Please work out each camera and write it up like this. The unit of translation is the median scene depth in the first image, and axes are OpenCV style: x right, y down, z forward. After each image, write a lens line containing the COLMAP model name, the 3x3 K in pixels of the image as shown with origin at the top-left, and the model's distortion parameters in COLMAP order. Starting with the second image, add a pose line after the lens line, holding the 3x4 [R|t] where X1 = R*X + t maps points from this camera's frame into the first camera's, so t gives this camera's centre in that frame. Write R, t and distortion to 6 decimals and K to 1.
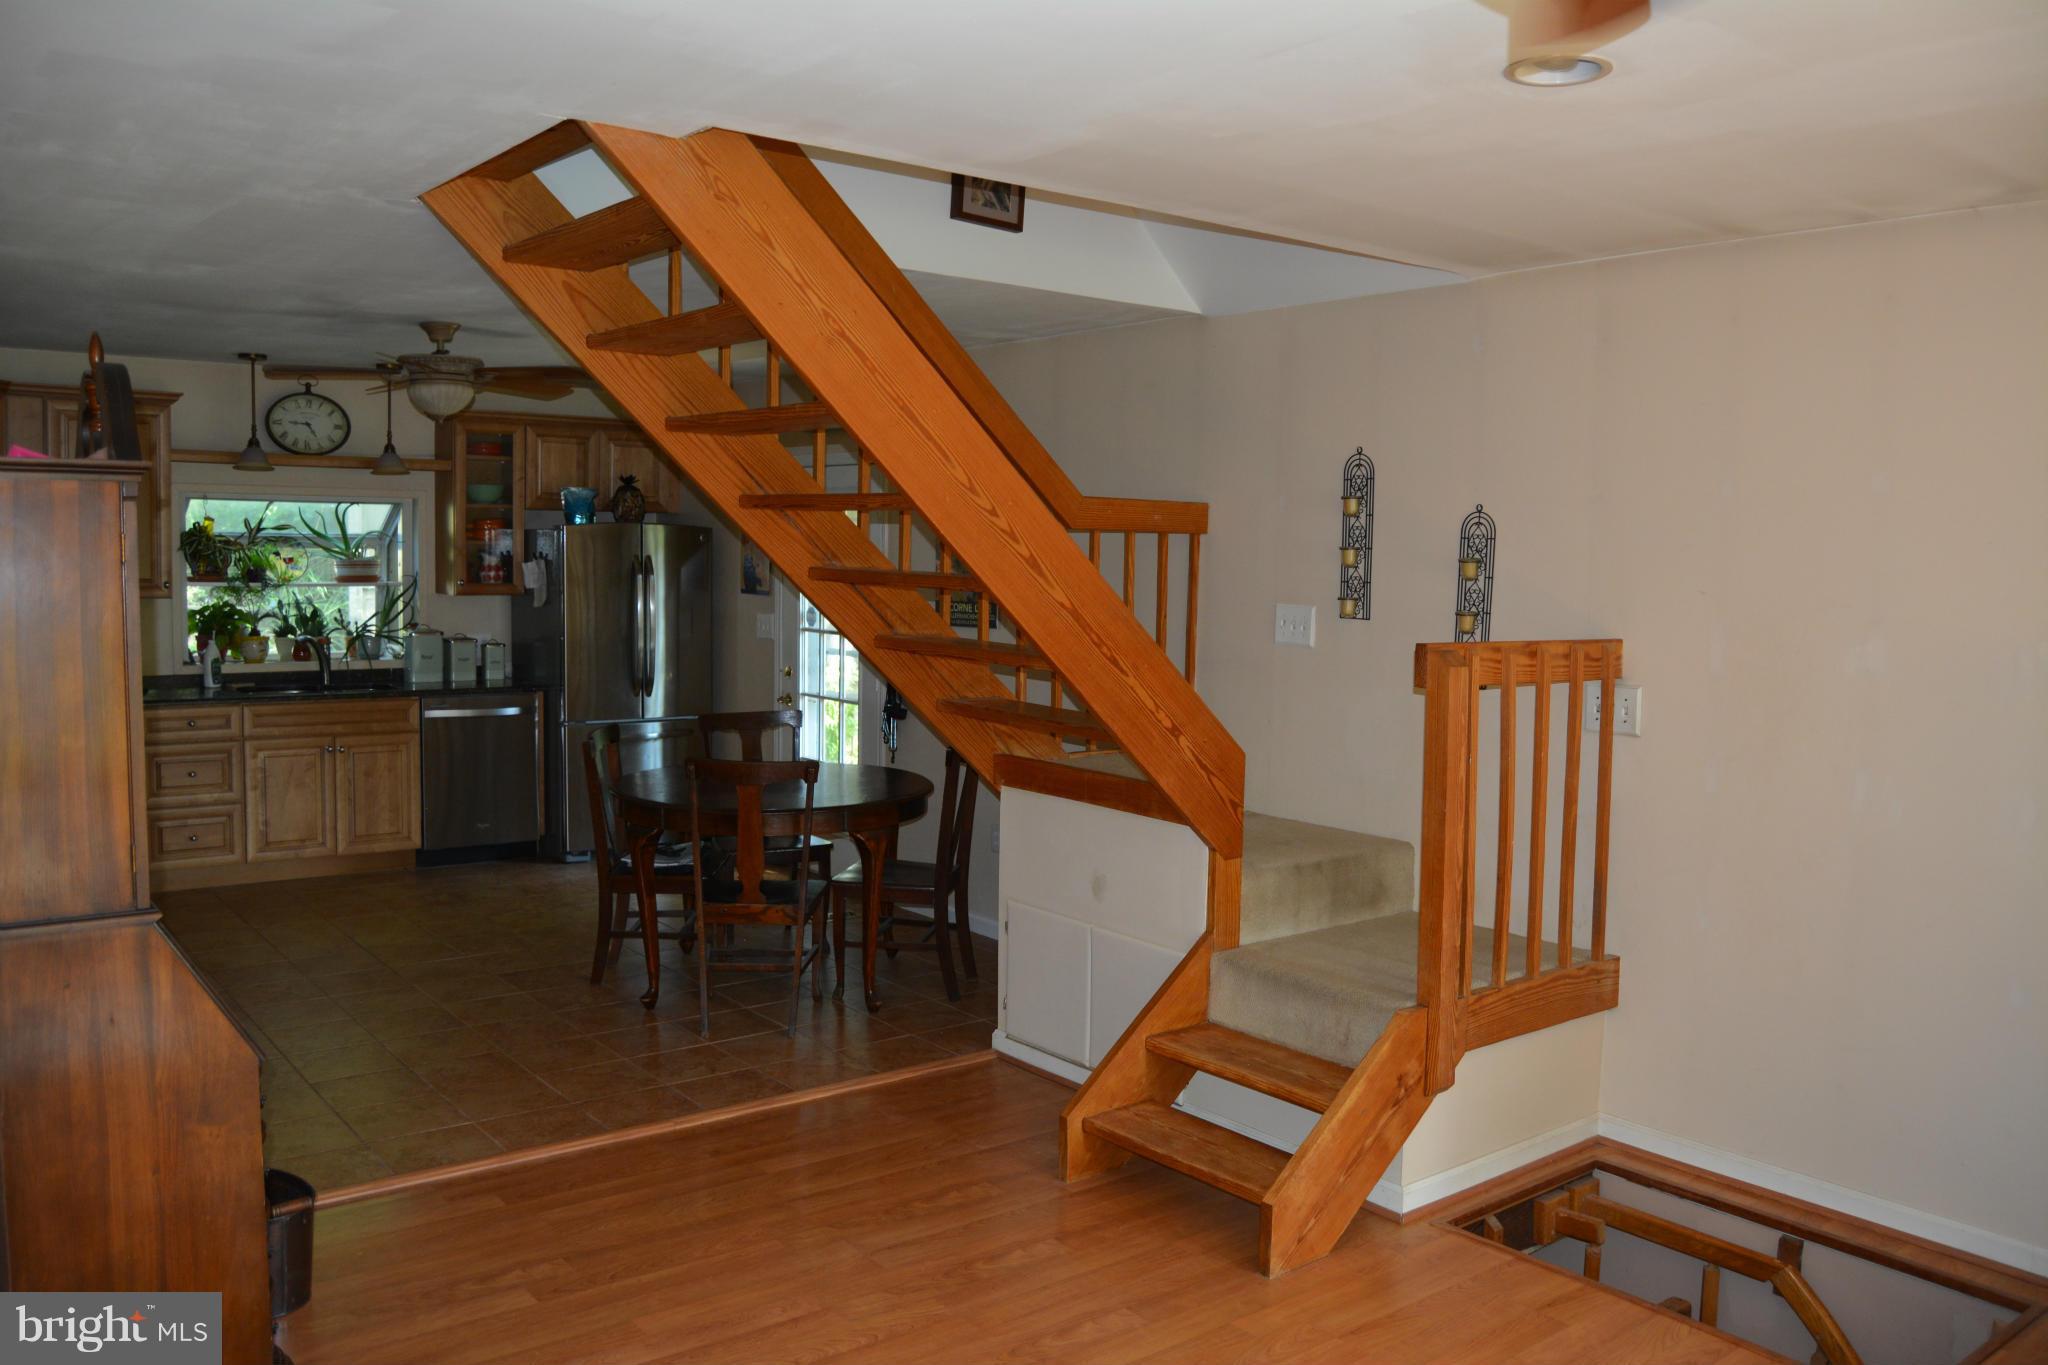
lens RADIAL K [[1603.9, 0, 1032.2], [0, 1603.9, 684.0], [0, 0, 1]] dist [-0.096406, 0.040834]
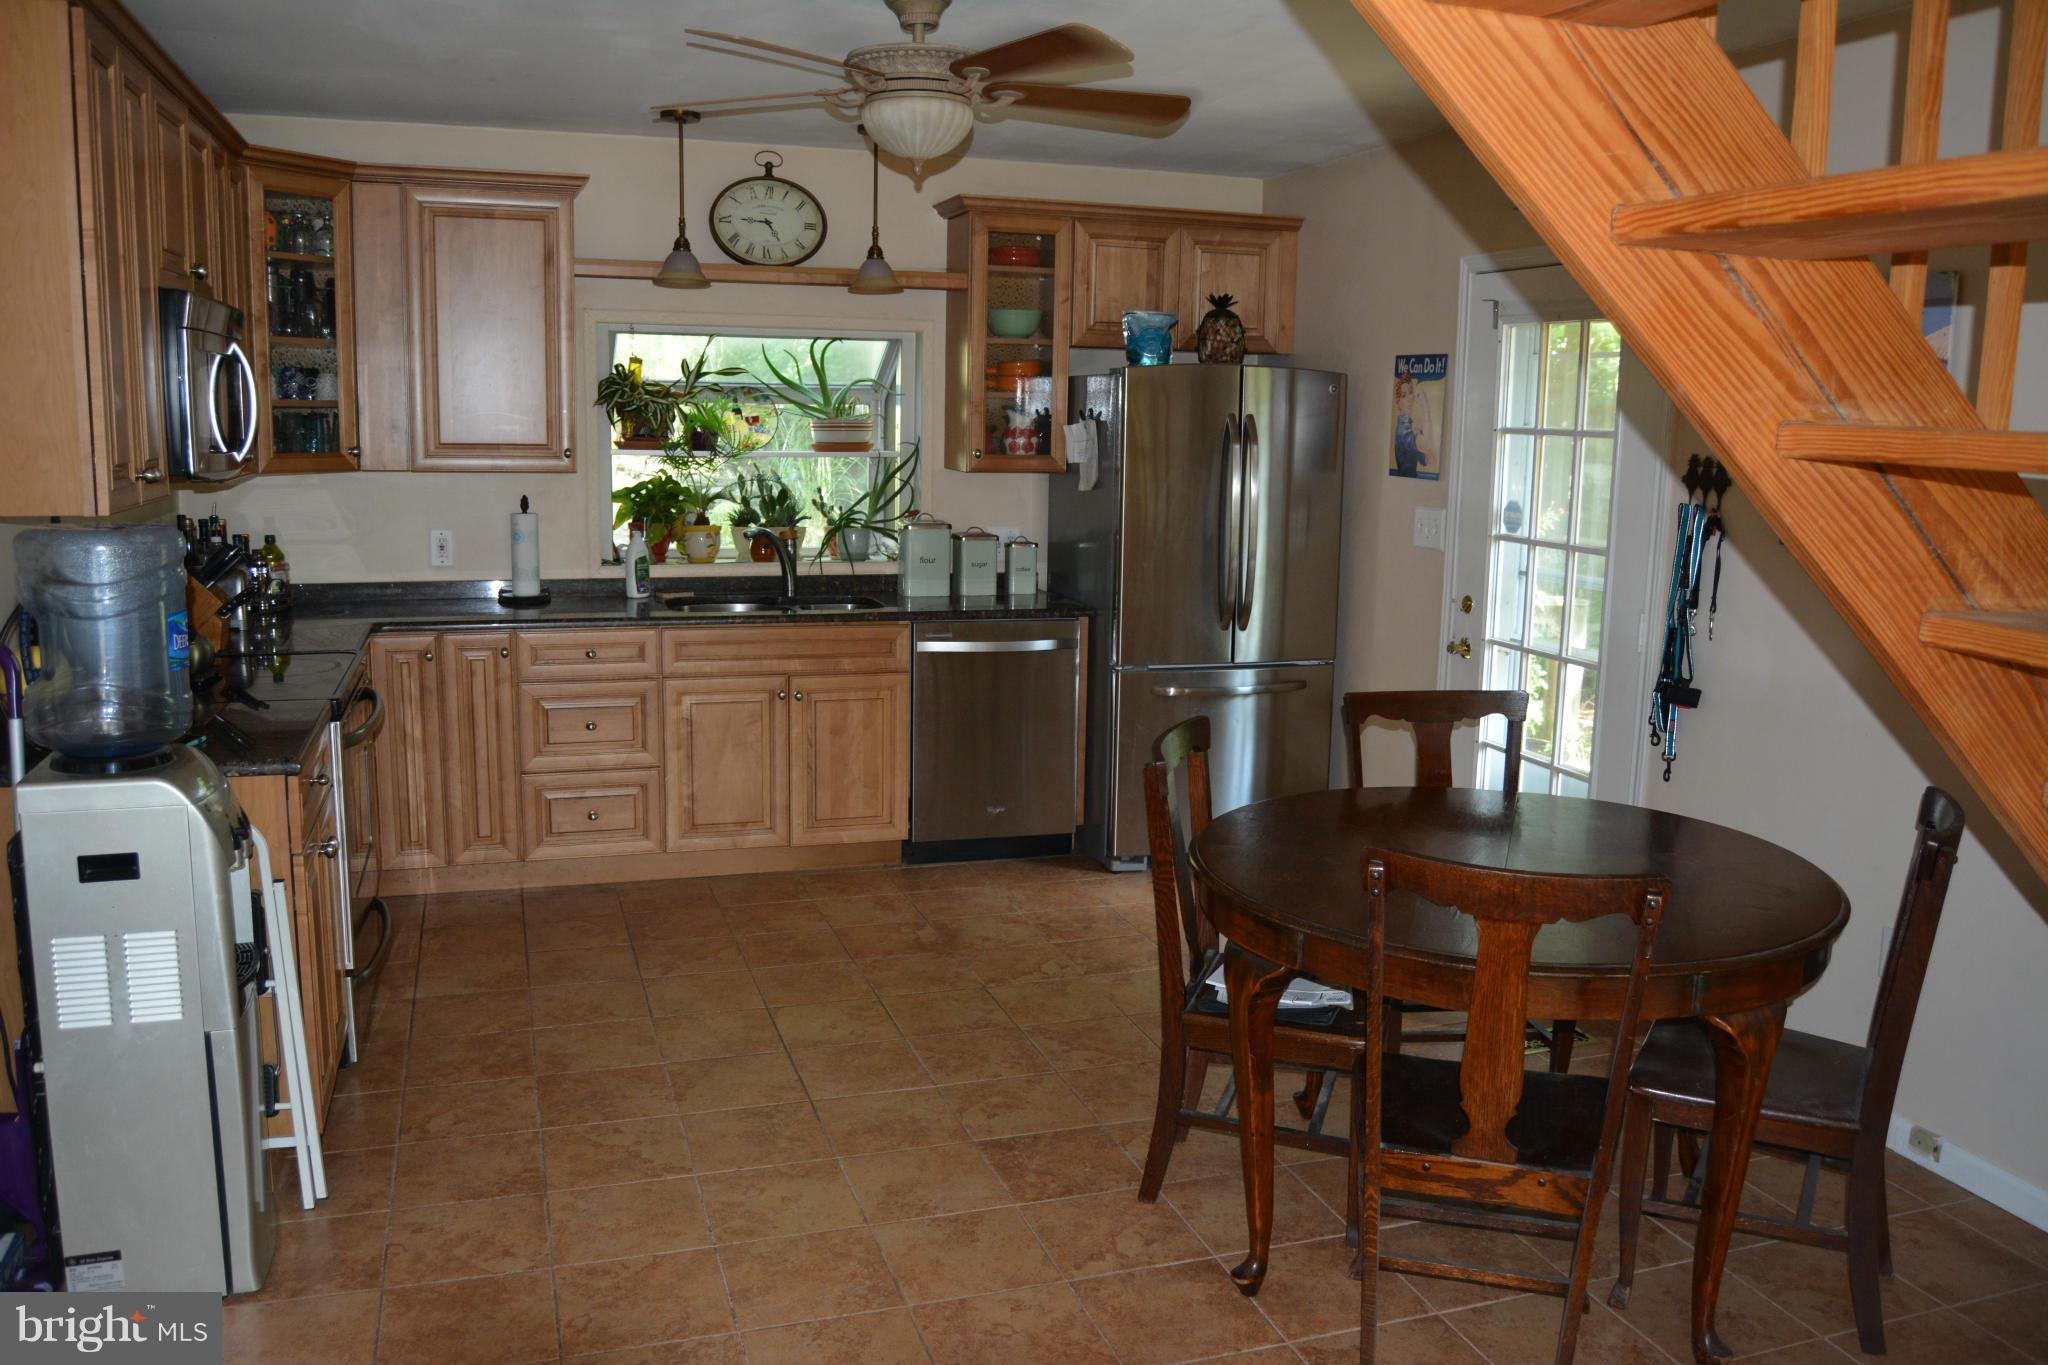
lens RADIAL K [[1603.9, 0, 1032.2], [0, 1603.9, 684.0], [0, 0, 1]] dist [-0.096406, 0.040834]
pose [[0.940822, 0.055580, -0.334312, -0.112528], [-0.029482, 0.996143, 0.082643, -0.025147], [0.337616, -0.067896, 0.938832, 0.392087]]
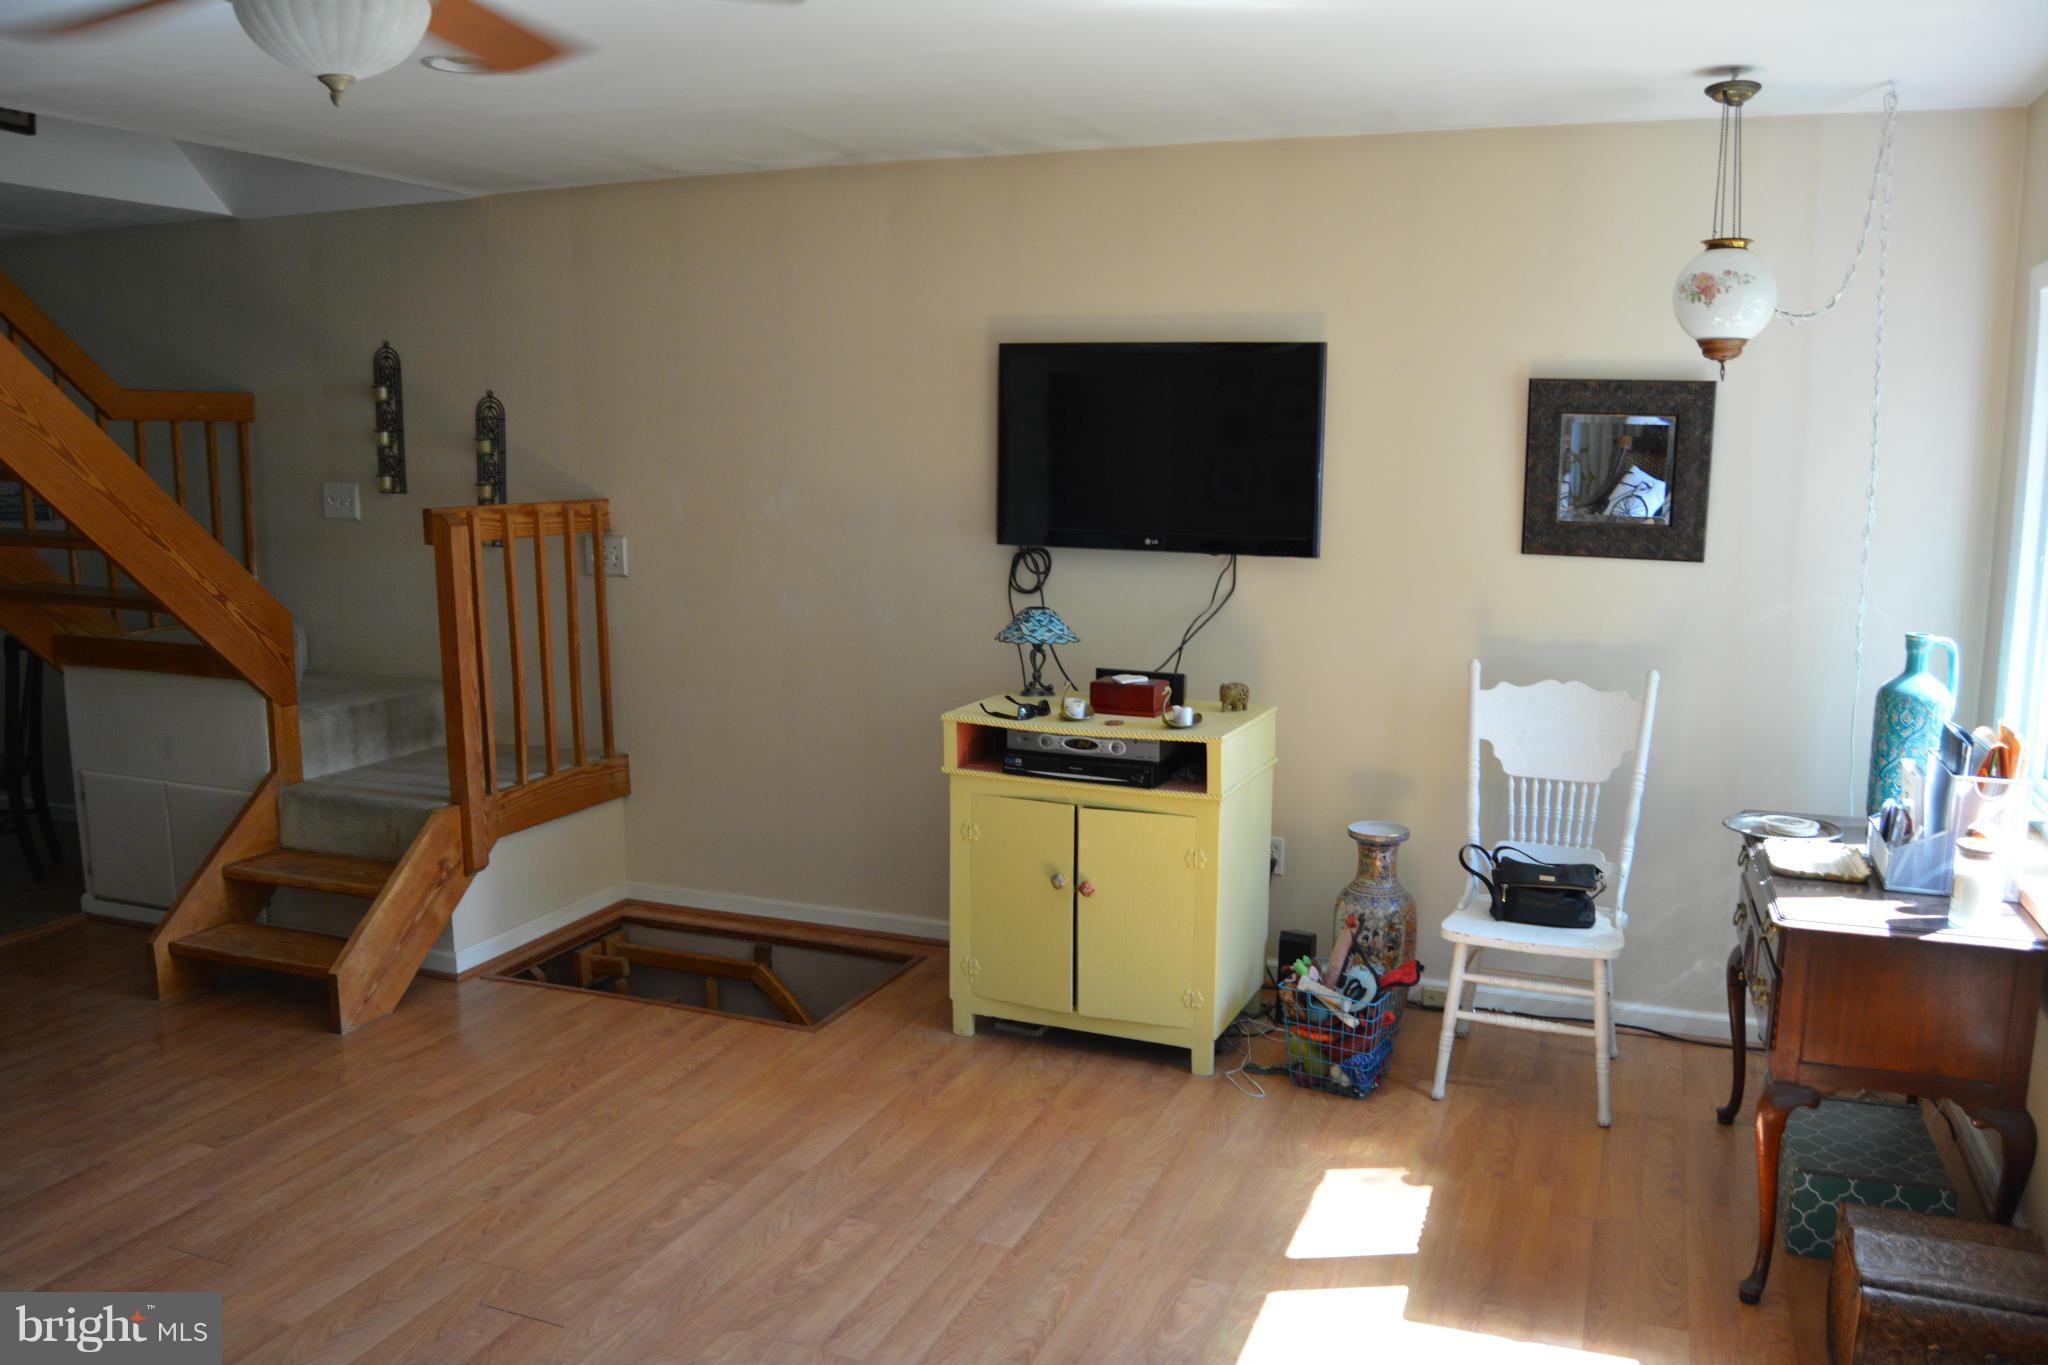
lens RADIAL K [[1603.9, 0, 1032.2], [0, 1603.9, 684.0], [0, 0, 1]] dist [-0.096406, 0.040834]
pose [[0.864007, -0.094044, 0.494618, 0.018538], [0.055353, 0.994188, 0.092338, 0.012017], [-0.500427, -0.052402, 0.864191, -0.156305]]
